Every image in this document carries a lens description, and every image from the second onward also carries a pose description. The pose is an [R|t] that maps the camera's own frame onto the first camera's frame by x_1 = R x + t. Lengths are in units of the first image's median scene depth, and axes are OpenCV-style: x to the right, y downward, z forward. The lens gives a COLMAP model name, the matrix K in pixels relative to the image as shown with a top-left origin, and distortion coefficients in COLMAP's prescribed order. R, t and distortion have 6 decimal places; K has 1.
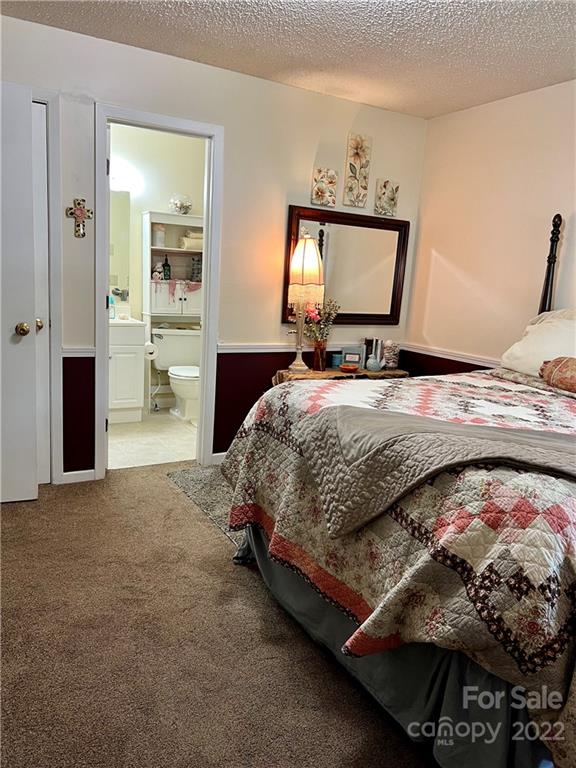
lens RADIAL K [[580.5, 0, 288.7], [0, 580.5, 383.9], [0, 0, 1]] dist [0.064108, -0.009297]
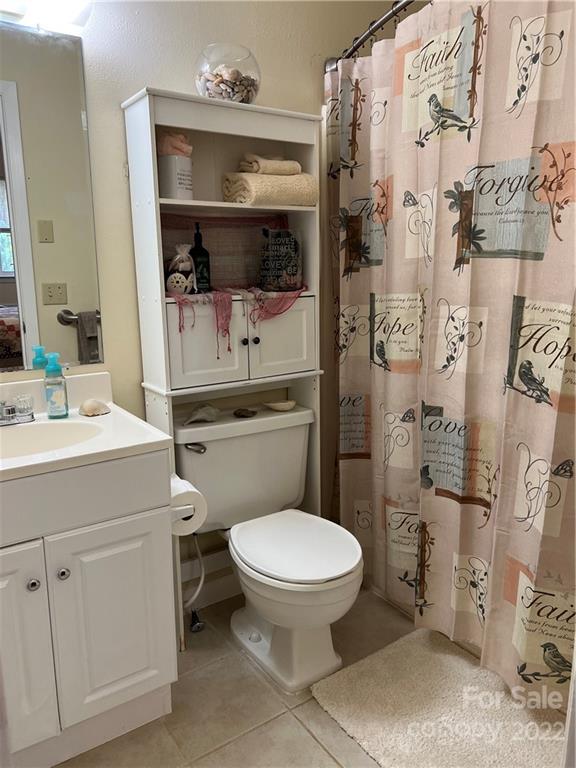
lens RADIAL K [[580.5, 0, 286.7], [0, 580.5, 384.4], [0, 0, 1]] dist [0.064108, -0.009297]
pose [[0.995450, -0.072380, 0.061972, -0.186008], [0.069732, 0.996600, 0.043879, -0.133898], [-0.064937, -0.039358, 0.997113, 0.633523]]
